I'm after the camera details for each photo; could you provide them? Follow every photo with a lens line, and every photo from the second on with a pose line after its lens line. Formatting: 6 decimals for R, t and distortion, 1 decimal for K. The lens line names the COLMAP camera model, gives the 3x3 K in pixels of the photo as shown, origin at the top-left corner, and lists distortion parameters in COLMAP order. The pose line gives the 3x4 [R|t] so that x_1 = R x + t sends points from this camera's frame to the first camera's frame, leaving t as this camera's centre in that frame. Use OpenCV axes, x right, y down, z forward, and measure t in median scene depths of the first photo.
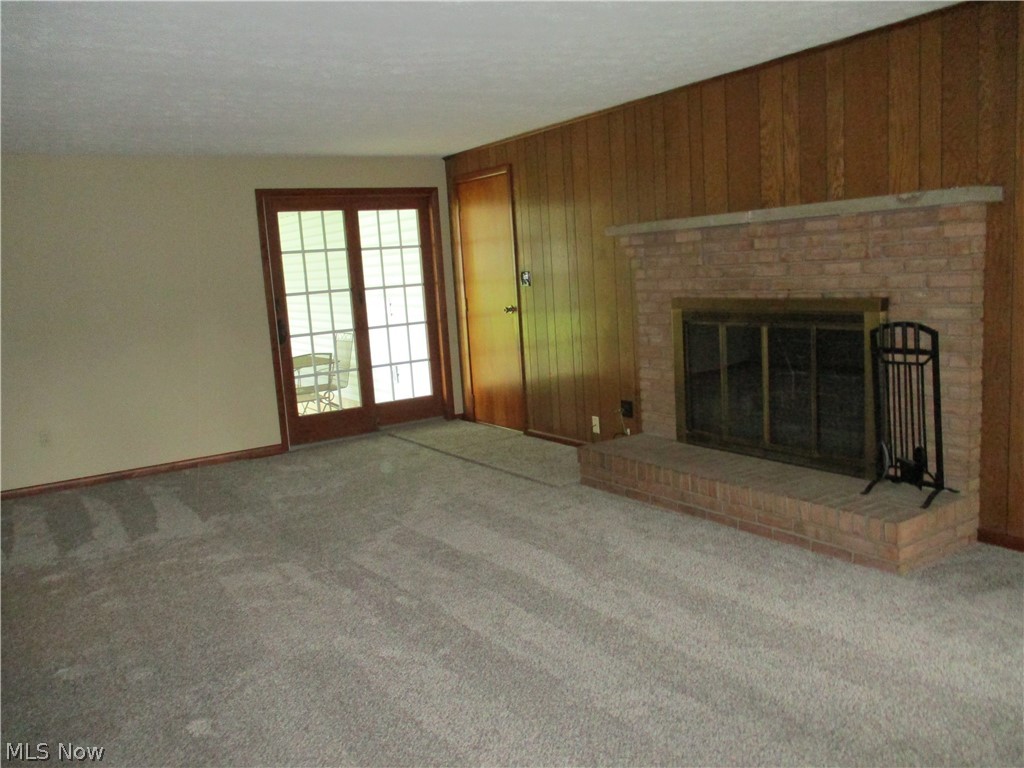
lens RADIAL K [[858.0, 0, 517.5], [0, 858.0, 382.7], [0, 0, 1]] dist [-0.010526, 0.001994]
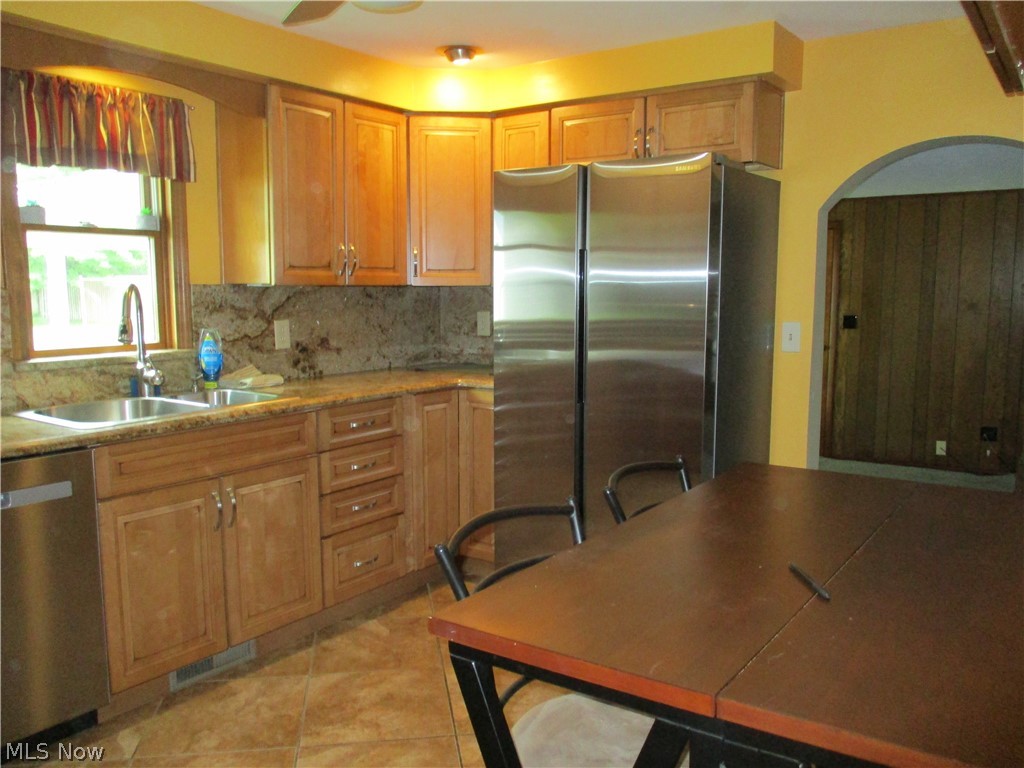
lens RADIAL K [[858.0, 0, 503.5], [0, 858.0, 391.9], [0, 0, 1]] dist [-0.010526, 0.001994]
pose [[0.928040, 0.022224, 0.371817, -1.280209], [-0.010946, 0.999415, -0.032415, 0.022890], [-0.372320, 0.026012, 0.927740, 0.168848]]
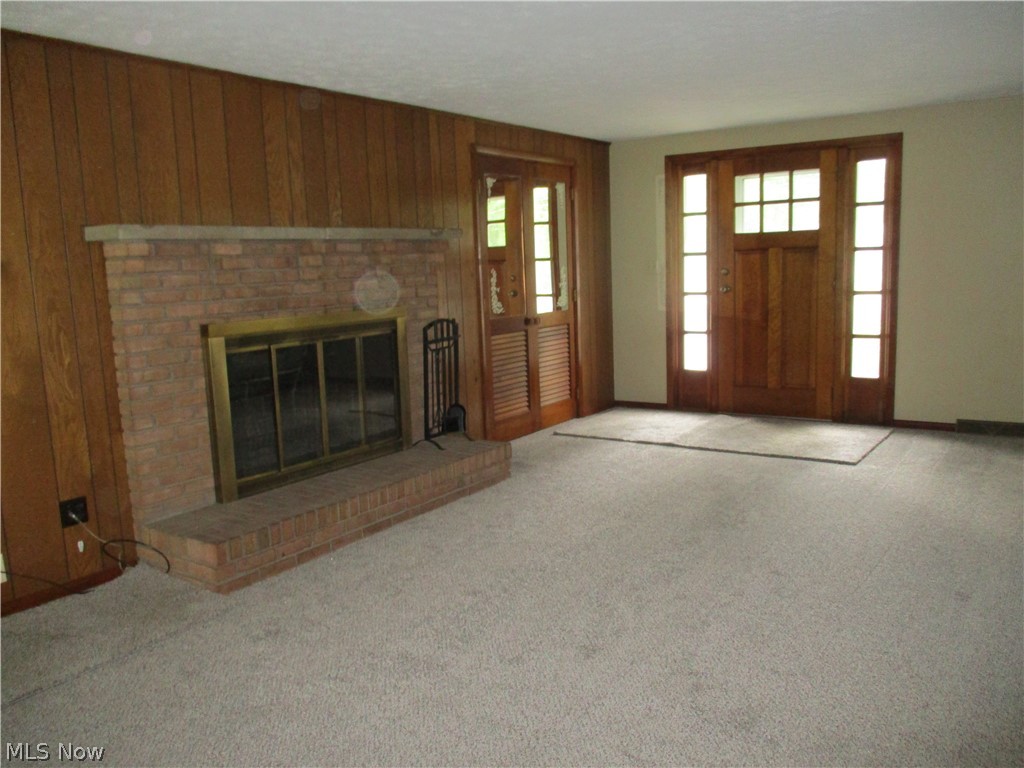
lens RADIAL K [[858.0, 0, 512.0], [0, 858.0, 387.8], [0, 0, 1]] dist [-0.010526, 0.001994]
pose [[-0.381442, -0.056142, 0.922686, -0.768892], [0.189006, 0.972330, 0.137298, -0.113002], [-0.904864, 0.226764, -0.360276, 1.211311]]
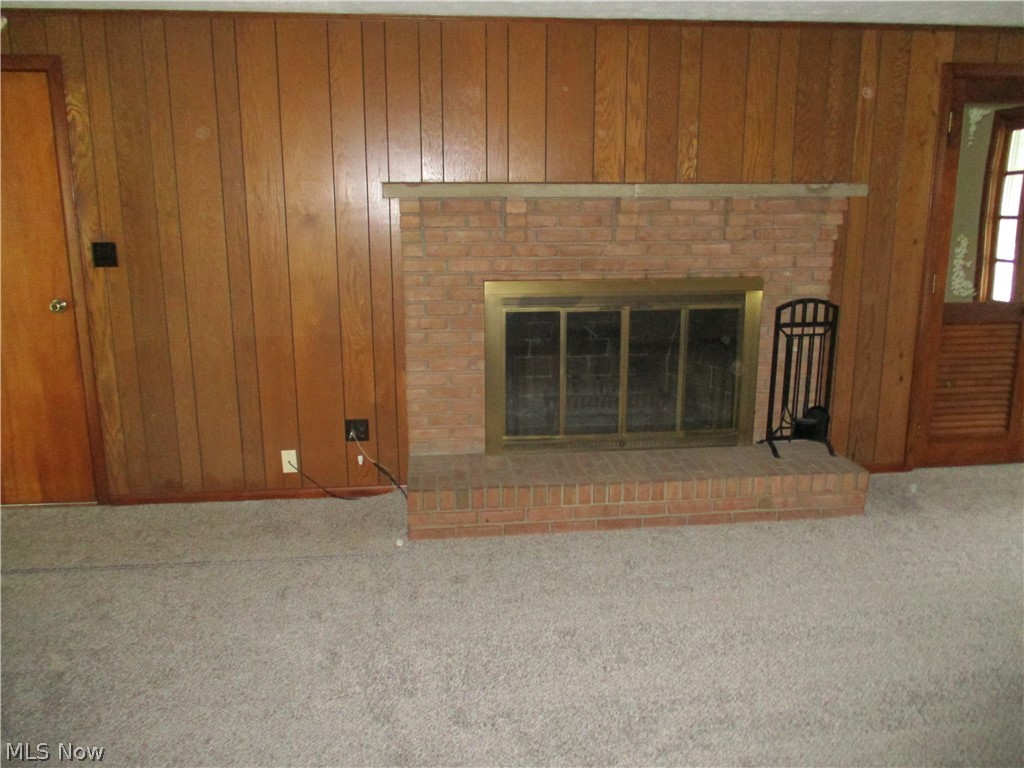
lens RADIAL K [[858.0, 0, 517.9], [0, 858.0, 384.5], [0, 0, 1]] dist [-0.010526, 0.001994]
pose [[0.441679, -0.131918, 0.887422, -0.623542], [0.098742, 0.990270, 0.098061, -0.091061], [-0.891723, 0.044314, 0.450407, 0.709773]]
